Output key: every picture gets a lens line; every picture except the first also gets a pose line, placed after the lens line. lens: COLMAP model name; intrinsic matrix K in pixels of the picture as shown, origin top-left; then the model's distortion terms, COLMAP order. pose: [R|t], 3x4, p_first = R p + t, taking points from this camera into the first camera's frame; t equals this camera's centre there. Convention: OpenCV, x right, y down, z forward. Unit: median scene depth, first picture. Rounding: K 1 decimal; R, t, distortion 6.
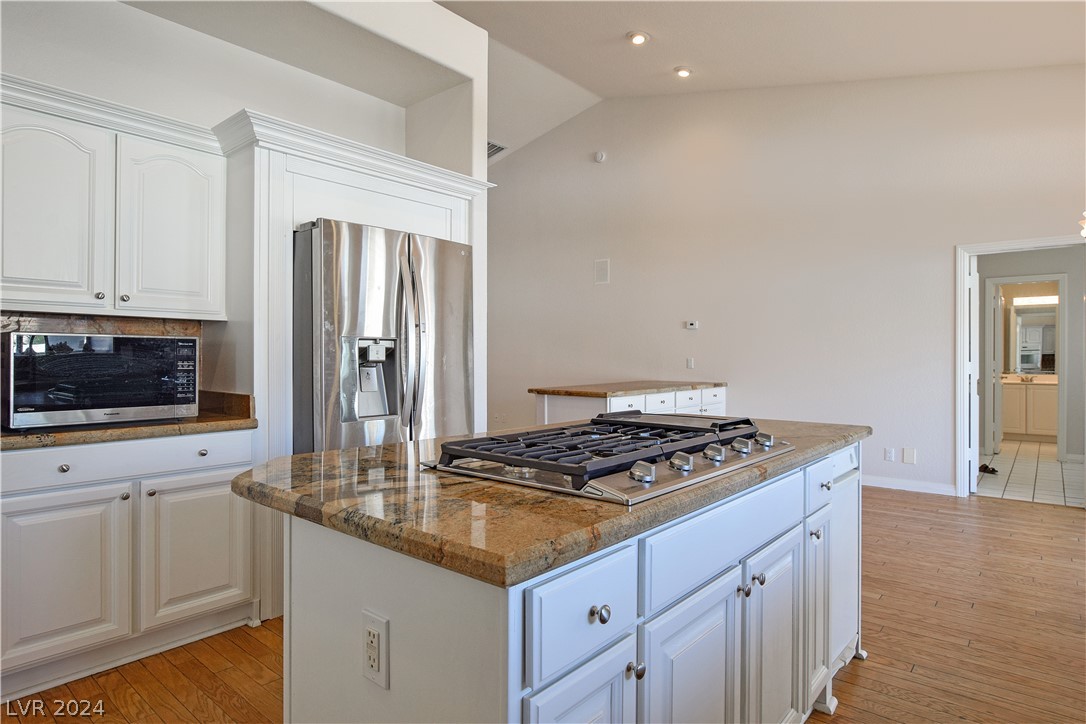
lens RADIAL K [[601.0, 0, 554.2], [0, 601.0, 355.7], [0, 0, 1]] dist [-0.024757, 0.008443]
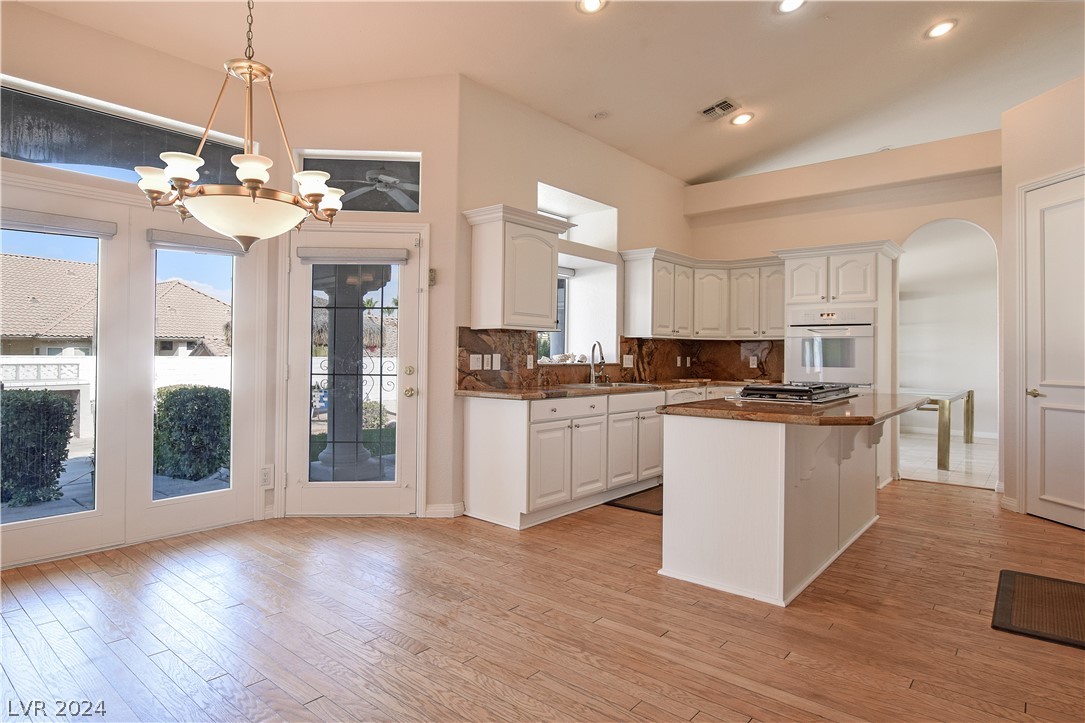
lens RADIAL K [[600.4, 0, 540.4], [0, 600.4, 359.1], [0, 0, 1]] dist [-0.024757, 0.008443]
pose [[-0.999853, -0.011715, 0.012499, 0.747436], [-0.011624, 0.999906, 0.007333, 0.006167], [-0.012584, 0.007187, -0.999895, 2.260865]]
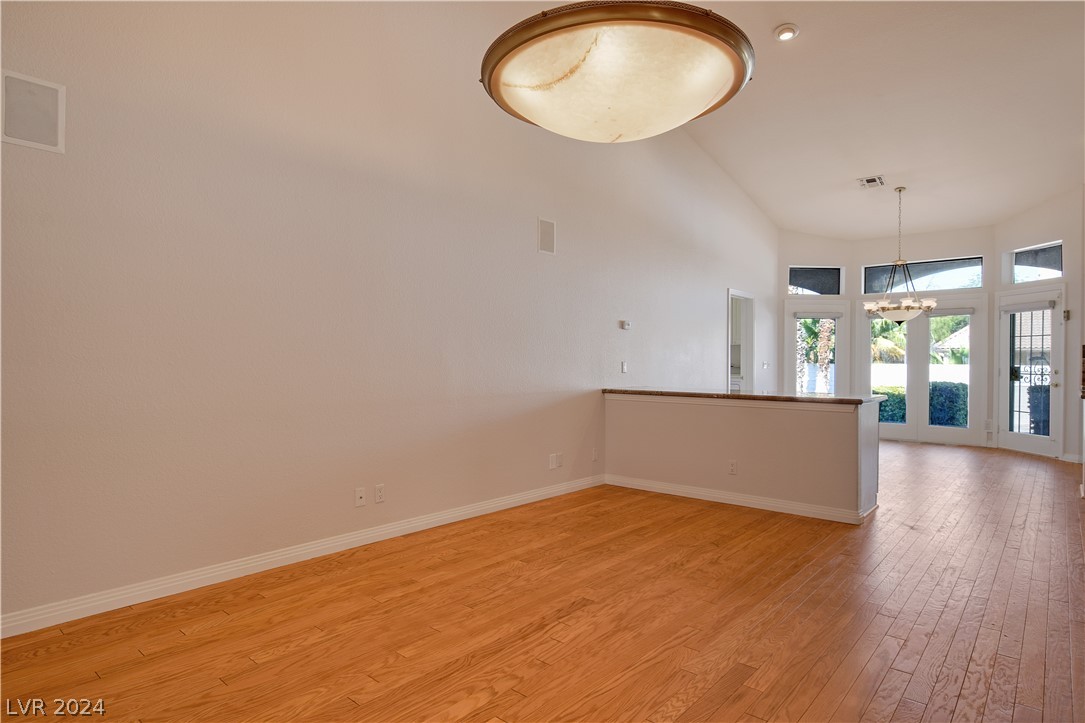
lens RADIAL K [[600.4, 0, 548.6], [0, 600.4, 359.5], [0, 0, 1]] dist [-0.024757, 0.008443]
pose [[0.019713, -0.001009, 0.999805, -1.796029], [-0.001081, 0.999999, 0.001030, -0.004535], [-0.999805, -0.001101, 0.019712, 2.948712]]
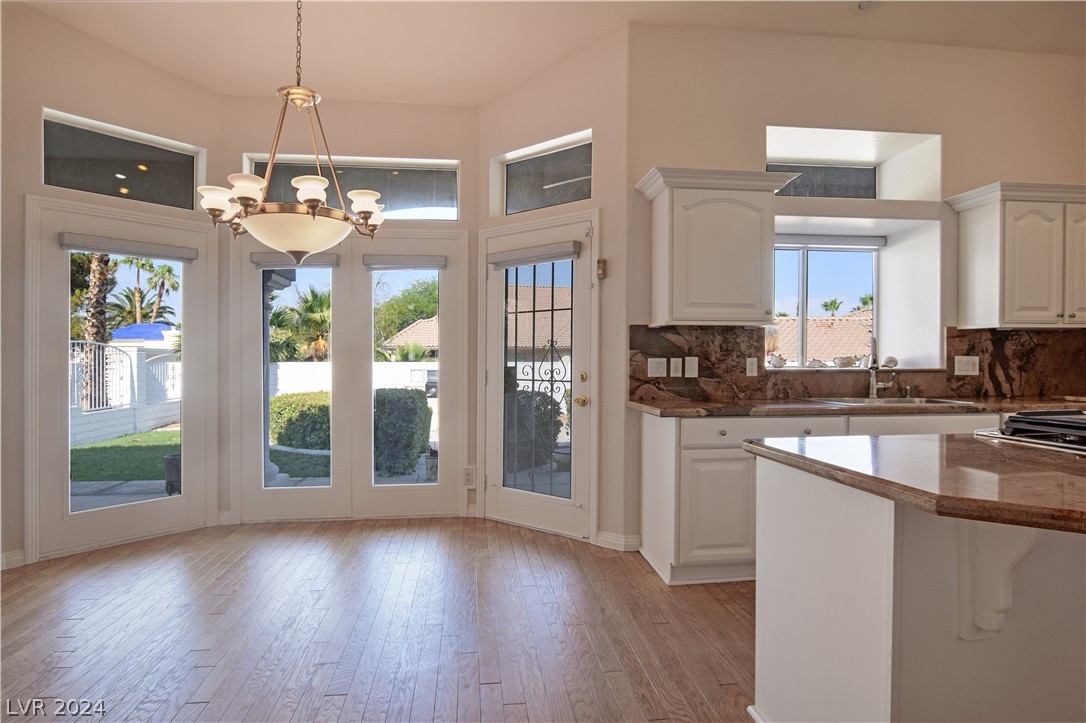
lens RADIAL K [[601.0, 0, 540.3], [0, 601.0, 369.4], [0, 0, 1]] dist [-0.024757, 0.008443]
pose [[-0.725343, -0.012964, 0.688265, 0.160179], [0.000830, 0.999805, 0.019706, 0.006149], [-0.688387, 0.014864, -0.725191, 1.727090]]
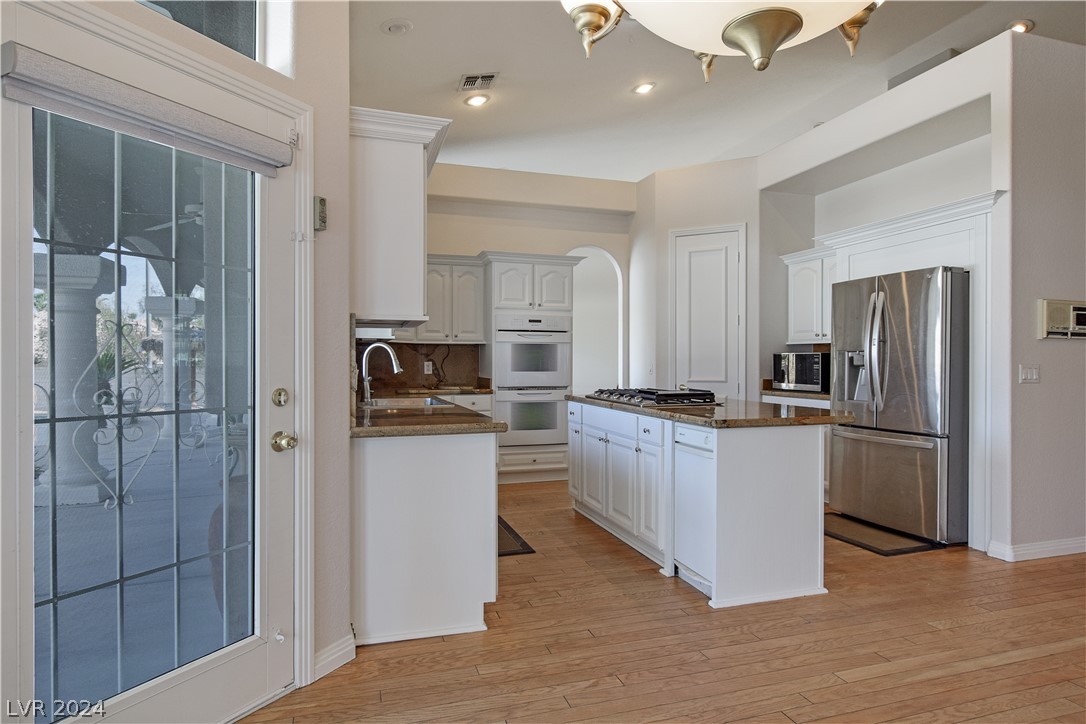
lens RADIAL K [[601.0, 0, 524.6], [0, 601.0, 377.7], [0, 0, 1]] dist [-0.024757, 0.008443]
pose [[-0.555981, 0.019691, -0.830962, 1.659213], [-0.002806, 0.999669, 0.025566, 0.004834], [0.831190, 0.016546, -0.555742, 1.284392]]
